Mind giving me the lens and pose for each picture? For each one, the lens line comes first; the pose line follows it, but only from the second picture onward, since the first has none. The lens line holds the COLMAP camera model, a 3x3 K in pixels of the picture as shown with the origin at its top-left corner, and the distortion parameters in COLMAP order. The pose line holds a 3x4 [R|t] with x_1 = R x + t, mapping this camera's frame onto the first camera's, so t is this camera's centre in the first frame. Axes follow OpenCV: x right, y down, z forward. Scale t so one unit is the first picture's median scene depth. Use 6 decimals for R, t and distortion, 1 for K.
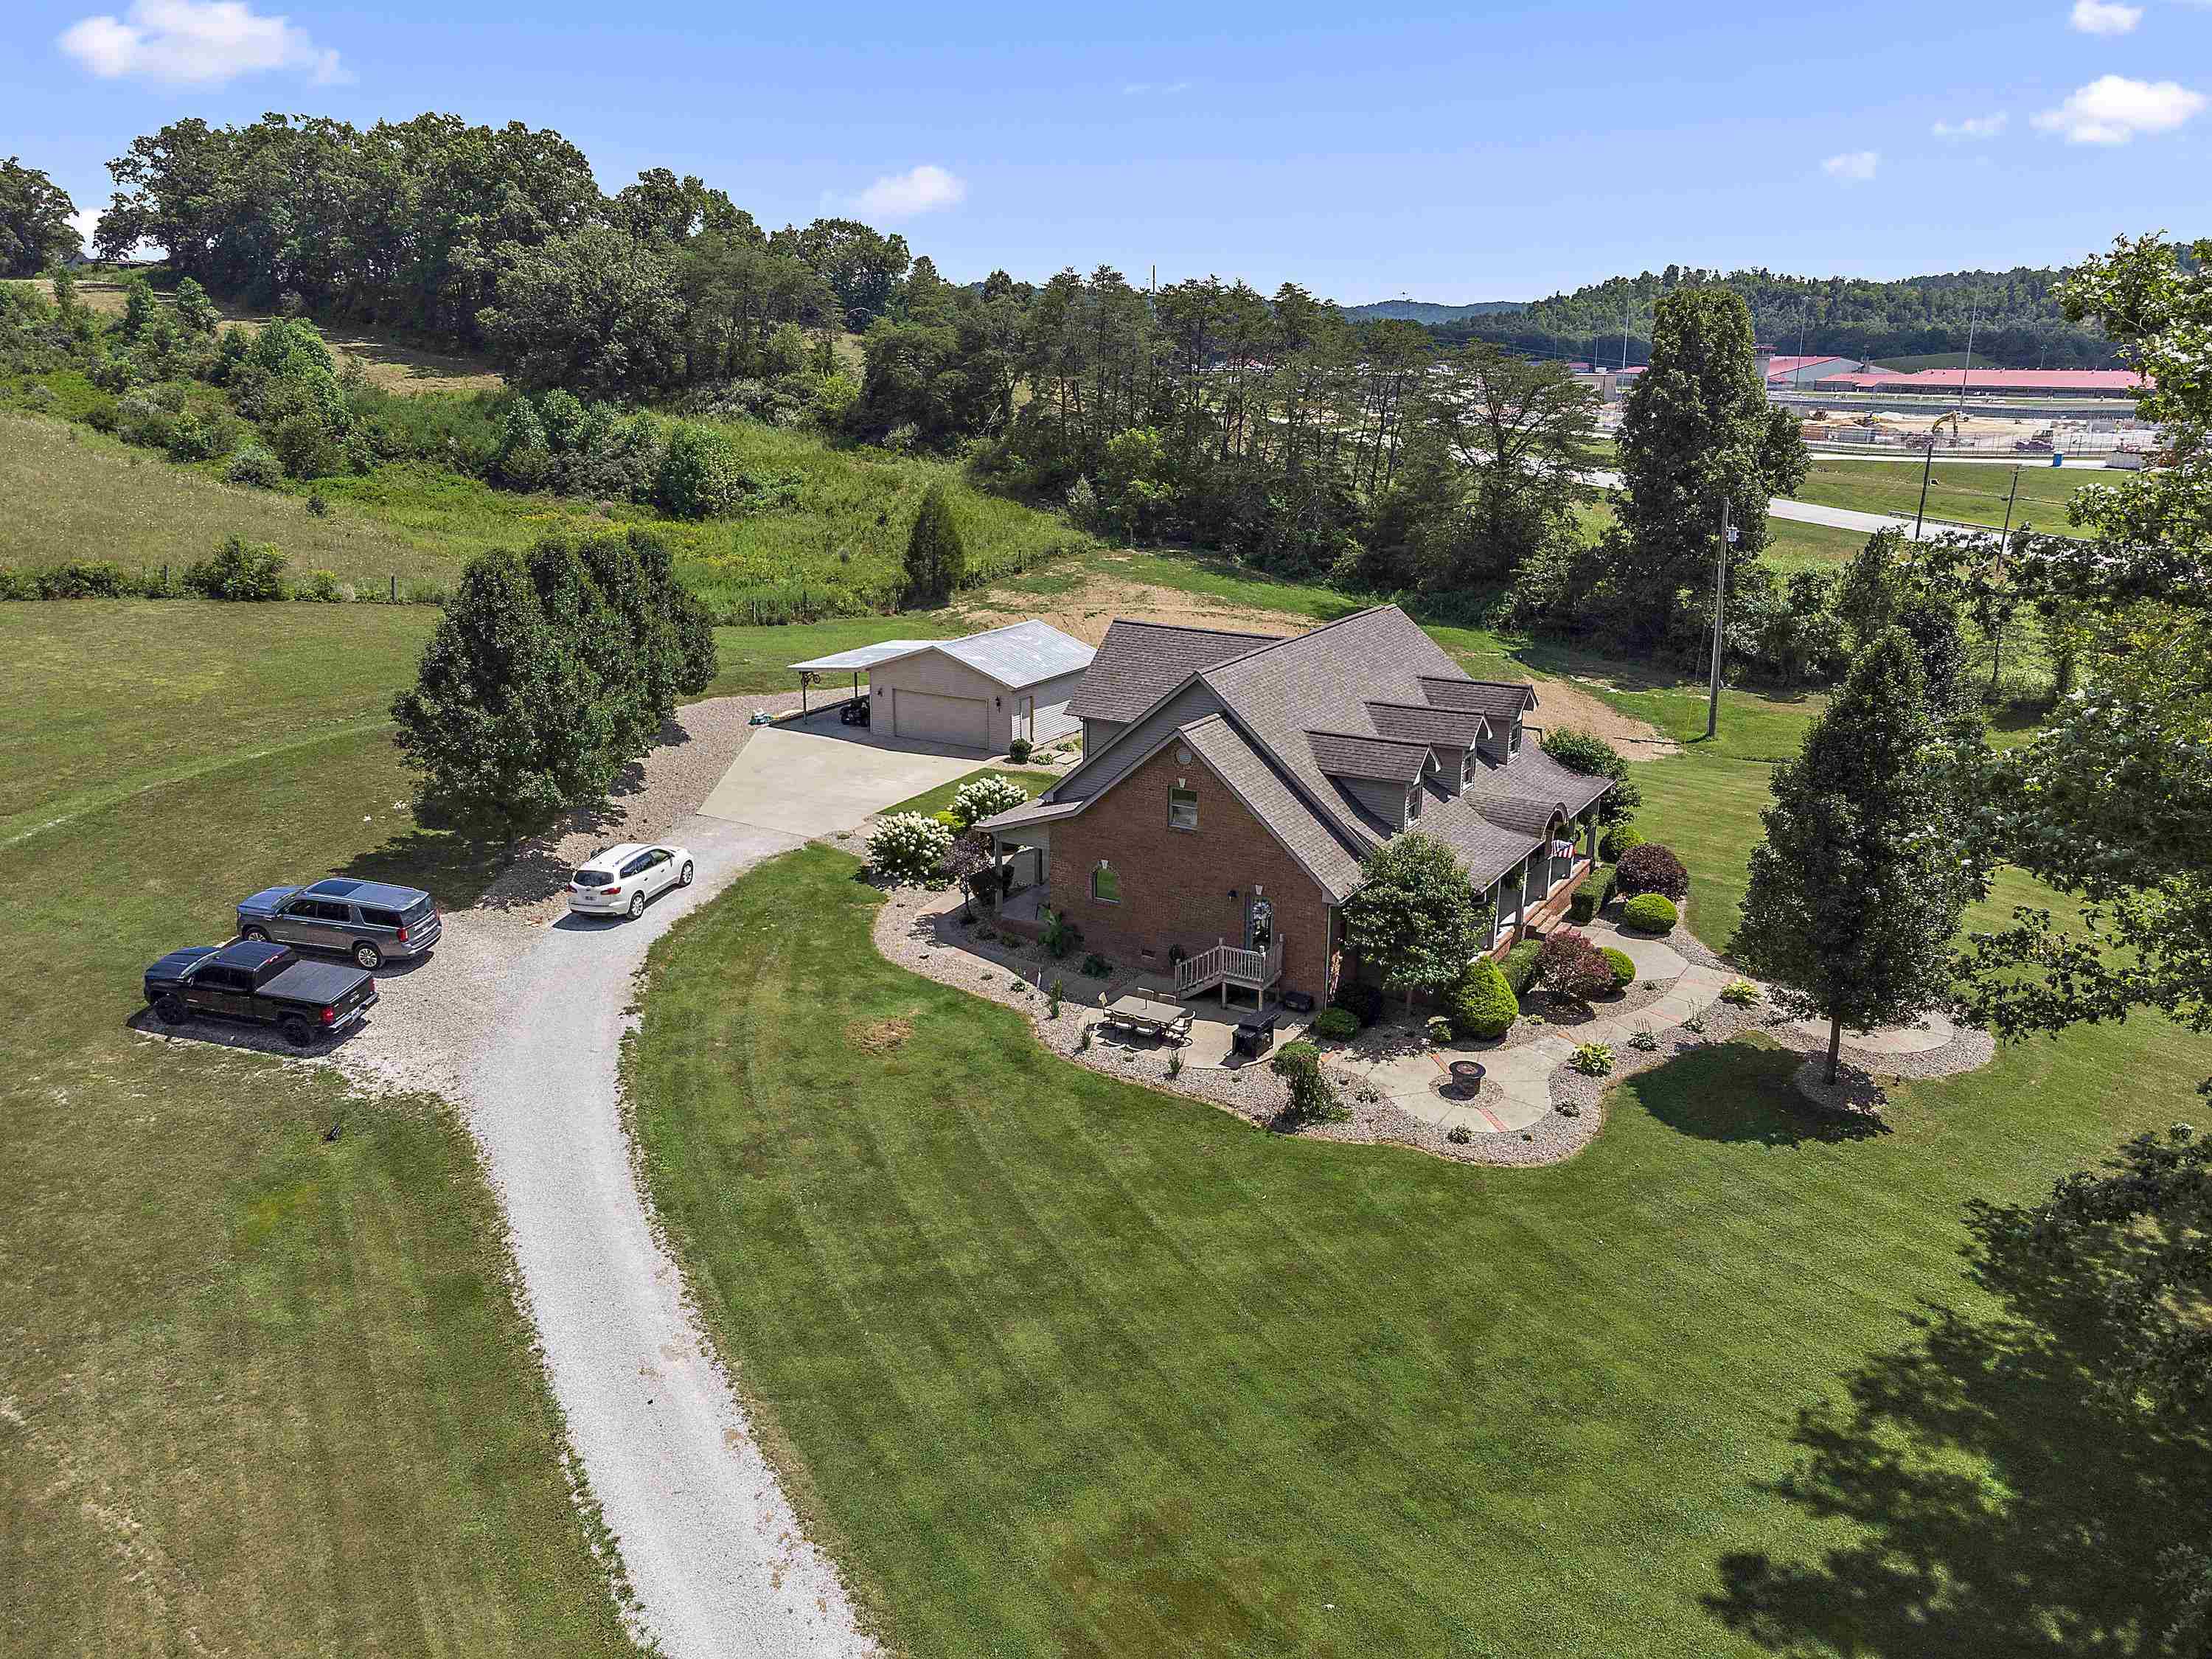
lens RADIAL K [[1628.8, 0, 1097.6], [0, 1628.8, 838.2], [0, 0, 1]] dist [0.026875, -0.004035]
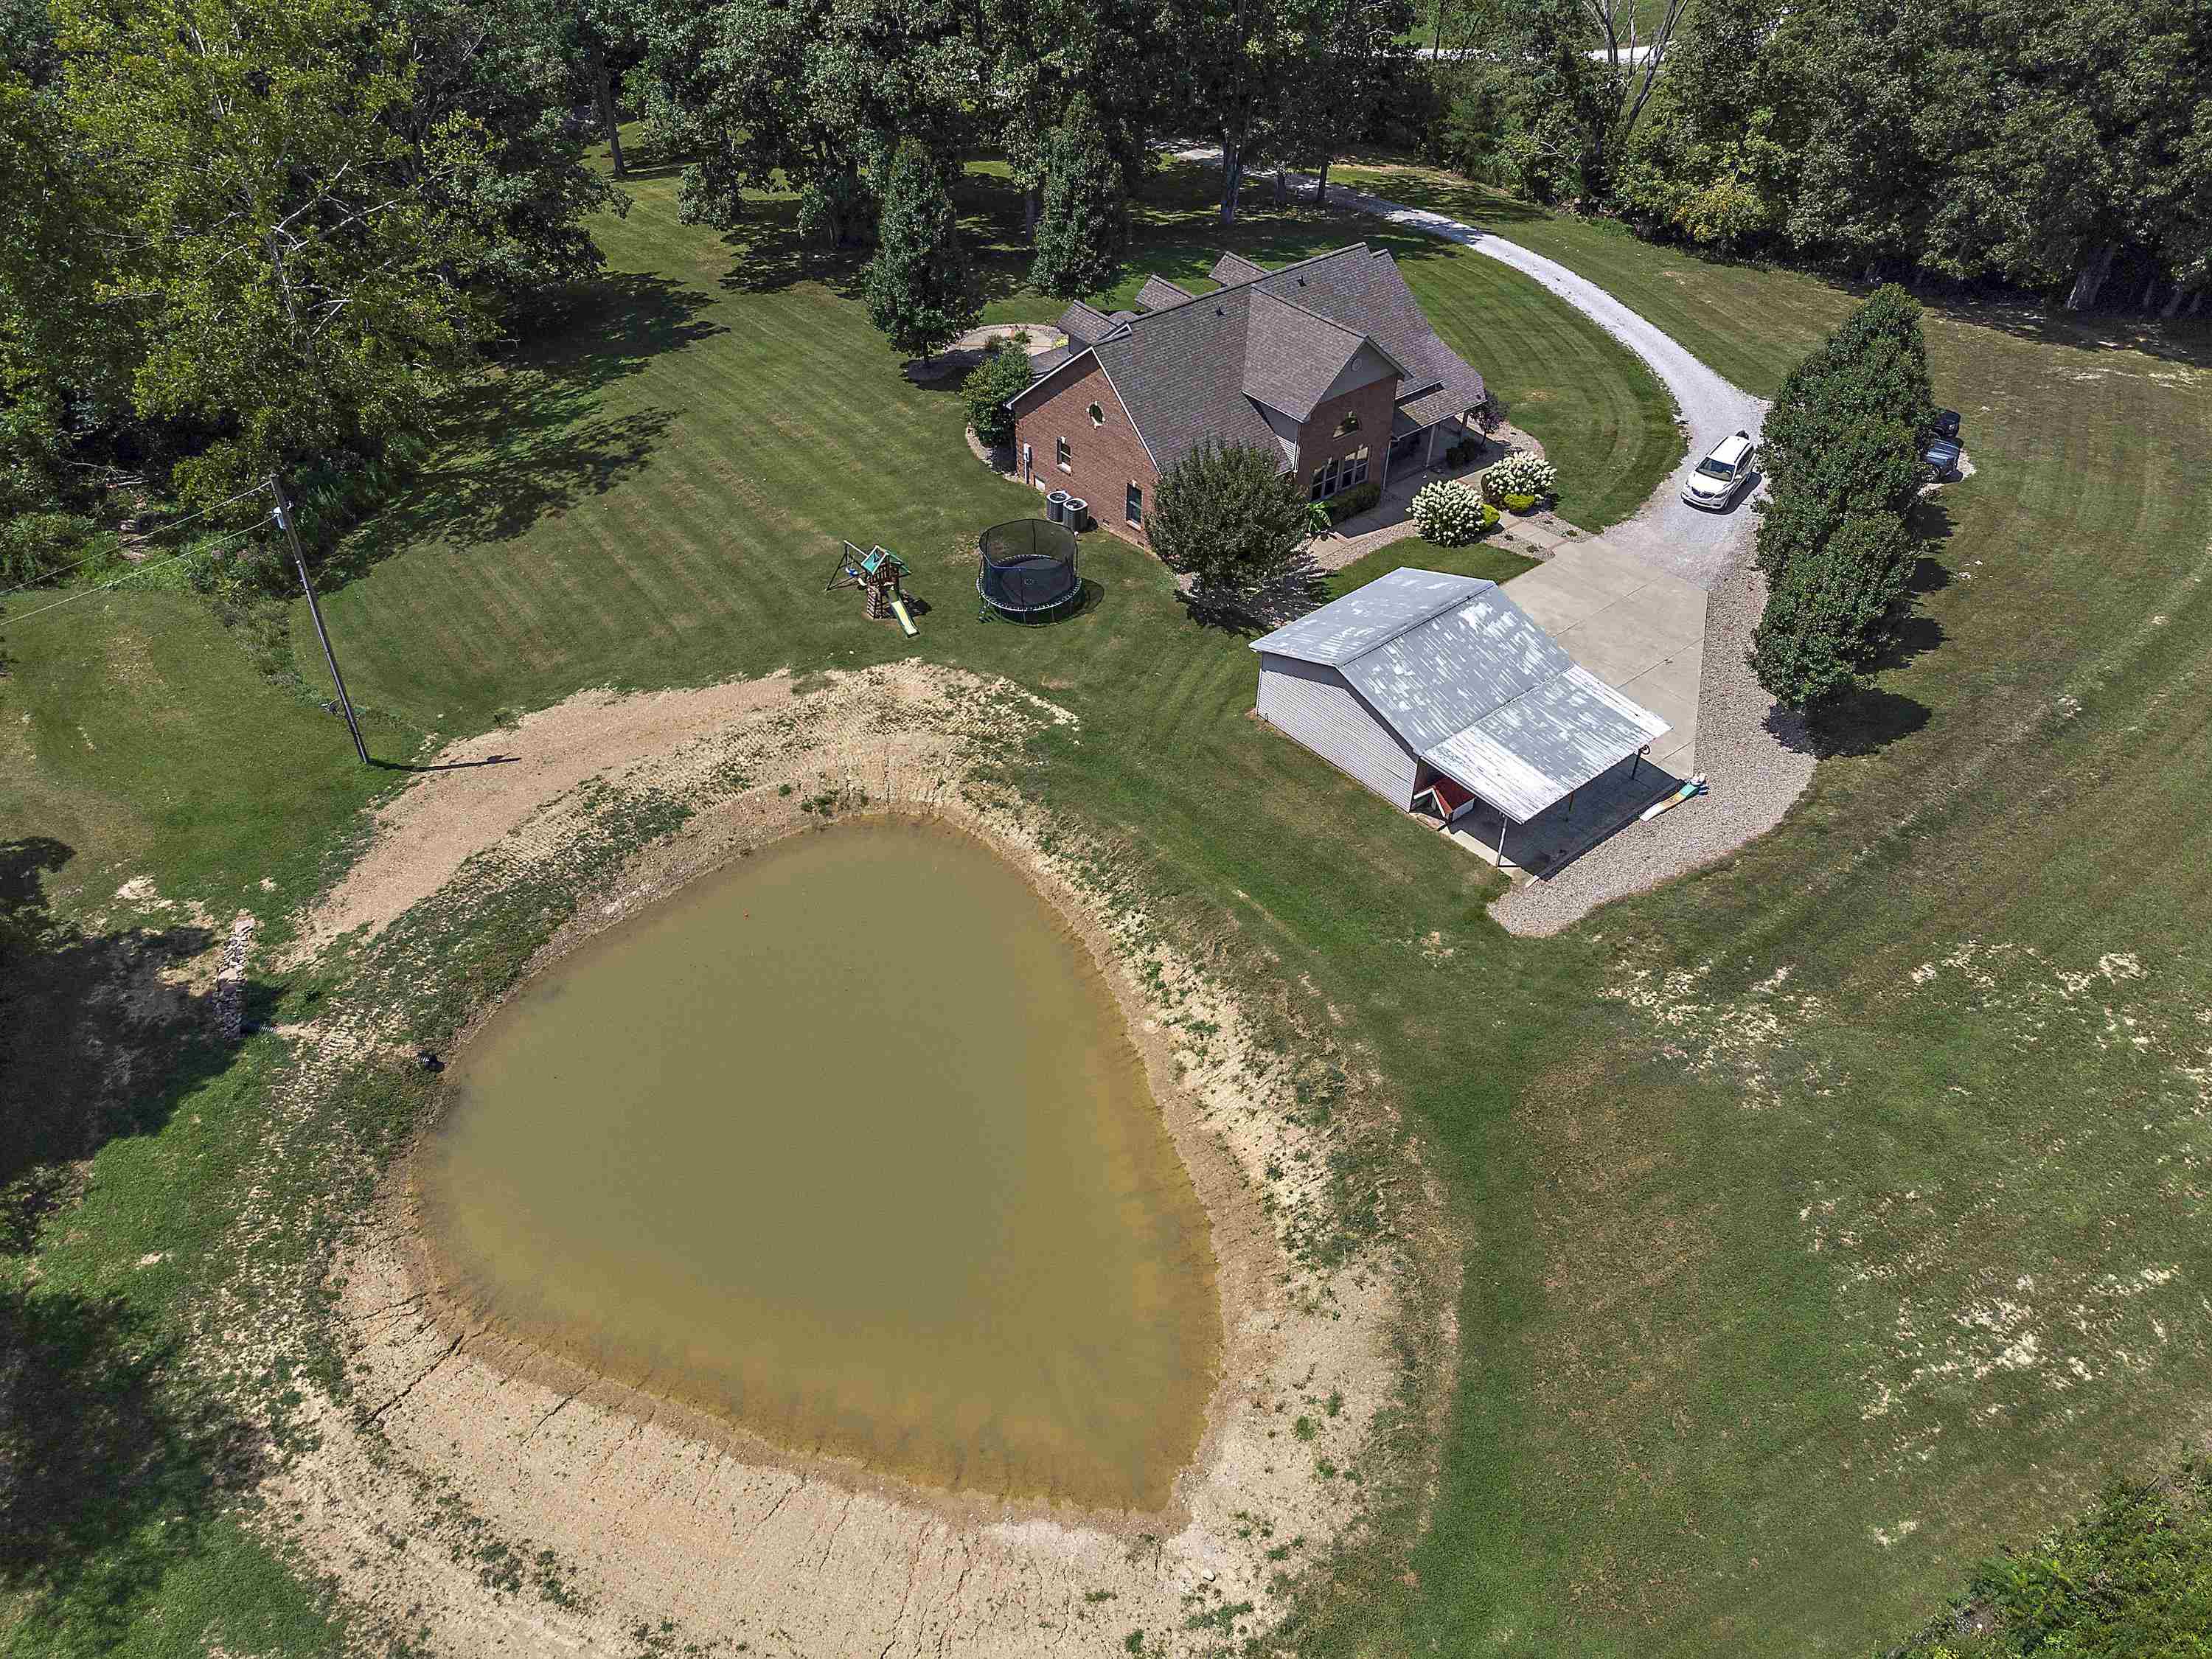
lens RADIAL K [[1628.8, 0, 1097.6], [0, 1628.8, 838.2], [0, 0, 1]] dist [0.026875, -0.004035]
pose [[-0.943164, -0.232091, 0.237855, -0.202786], [0.080682, 0.534397, 0.841374, -1.129320], [-0.322384, 0.812745, -0.485298, 2.297225]]
